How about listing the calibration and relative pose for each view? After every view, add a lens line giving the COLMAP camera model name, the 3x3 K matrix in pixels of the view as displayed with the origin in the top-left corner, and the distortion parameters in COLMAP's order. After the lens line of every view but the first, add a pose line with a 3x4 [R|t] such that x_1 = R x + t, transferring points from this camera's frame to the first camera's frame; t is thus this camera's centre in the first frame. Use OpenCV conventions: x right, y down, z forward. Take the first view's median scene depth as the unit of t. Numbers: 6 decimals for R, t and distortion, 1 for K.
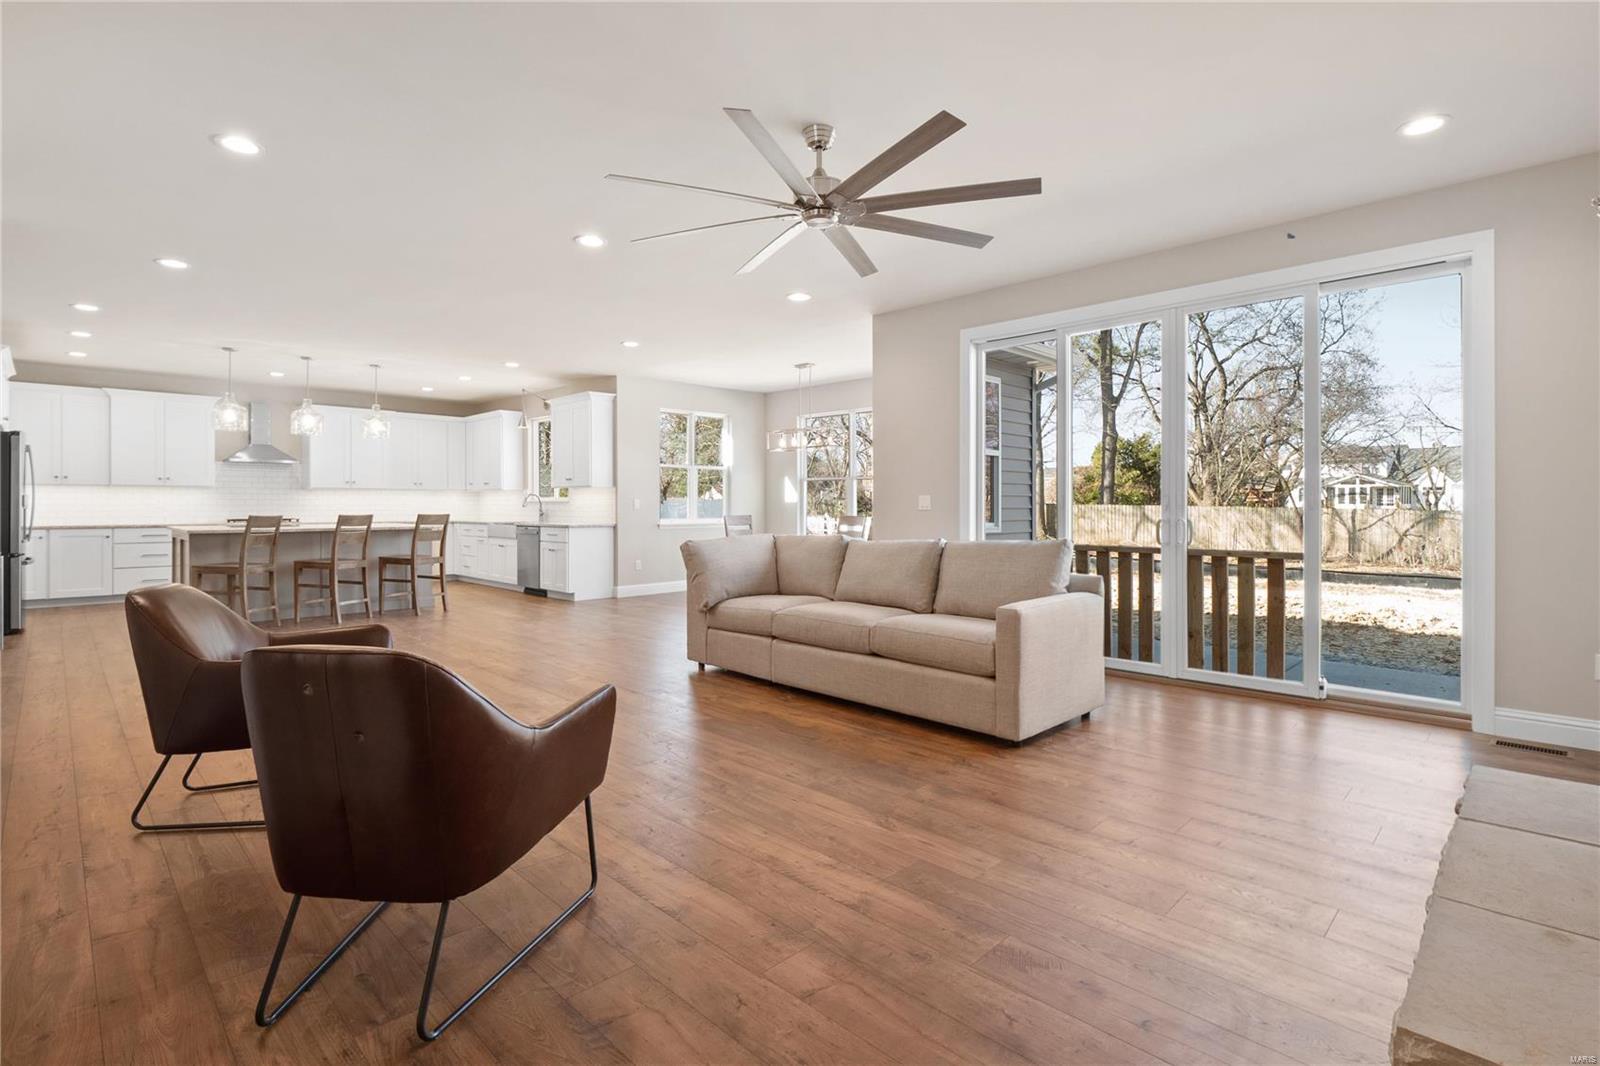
lens RADIAL K [[763.7, 0, 796.8], [0, 763.7, 491.5], [0, 0, 1]] dist [-0.017299, 0.000376]
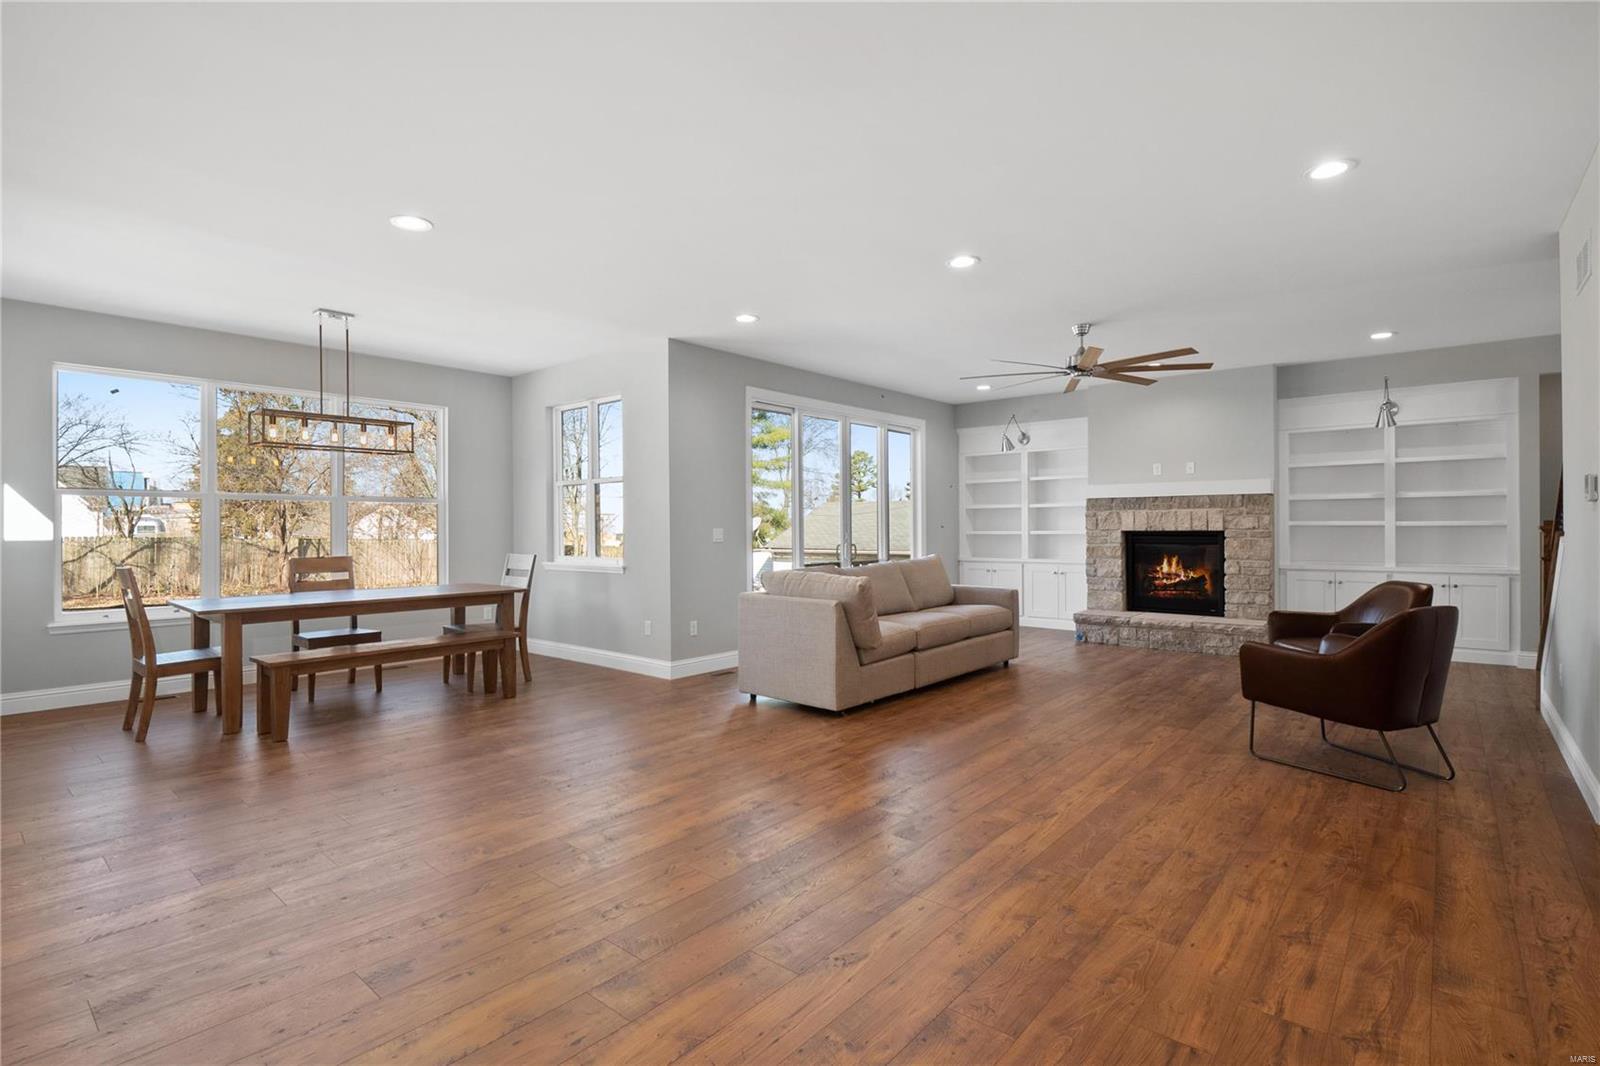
lens RADIAL K [[763.7, 0, 802.1], [0, 763.7, 533.9], [0, 0, 1]] dist [-0.017299, 0.000376]
pose [[-0.092723, -0.007973, 0.995660, -0.713810], [-0.013033, 0.999892, 0.006793, 0.003584], [-0.995607, -0.012347, -0.092816, 0.765157]]
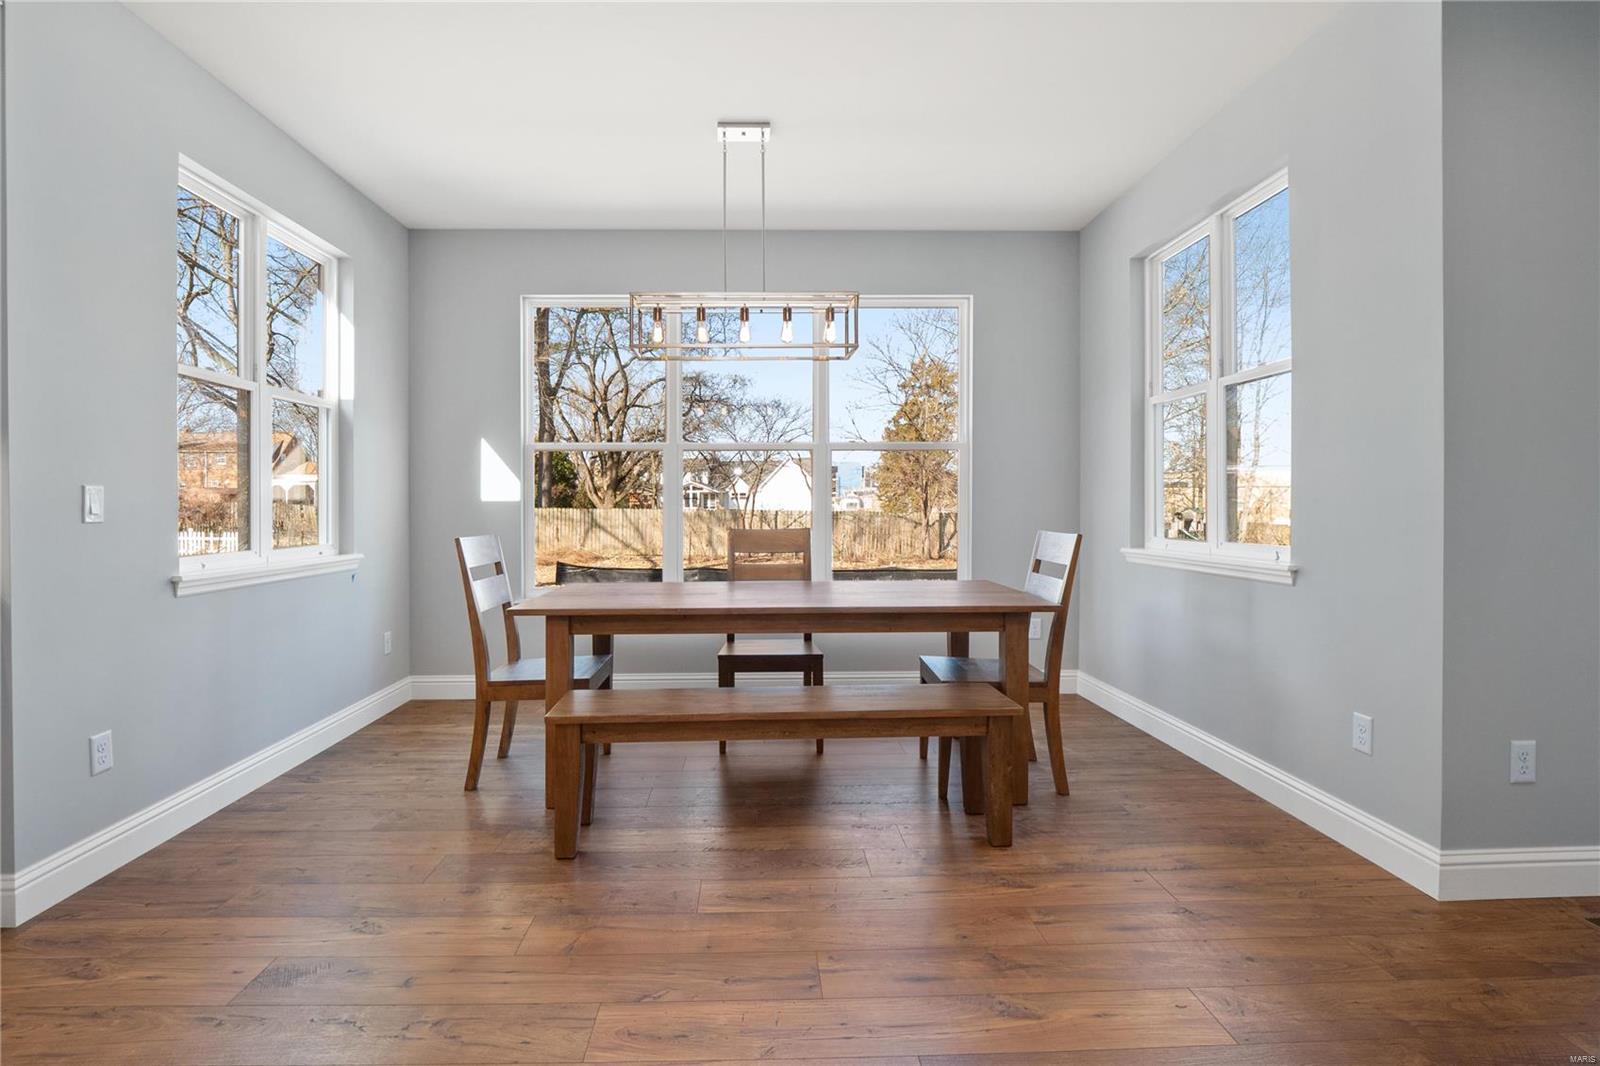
lens RADIAL K [[763.7, 0, 768.2], [0, 763.7, 526.1], [0, 0, 1]] dist [-0.017299, 0.000376]
pose [[0.684071, -0.022802, 0.729059, -0.287658], [-0.005400, 0.999326, 0.036321, 0.016389], [-0.729396, -0.028783, 0.683486, 0.820244]]
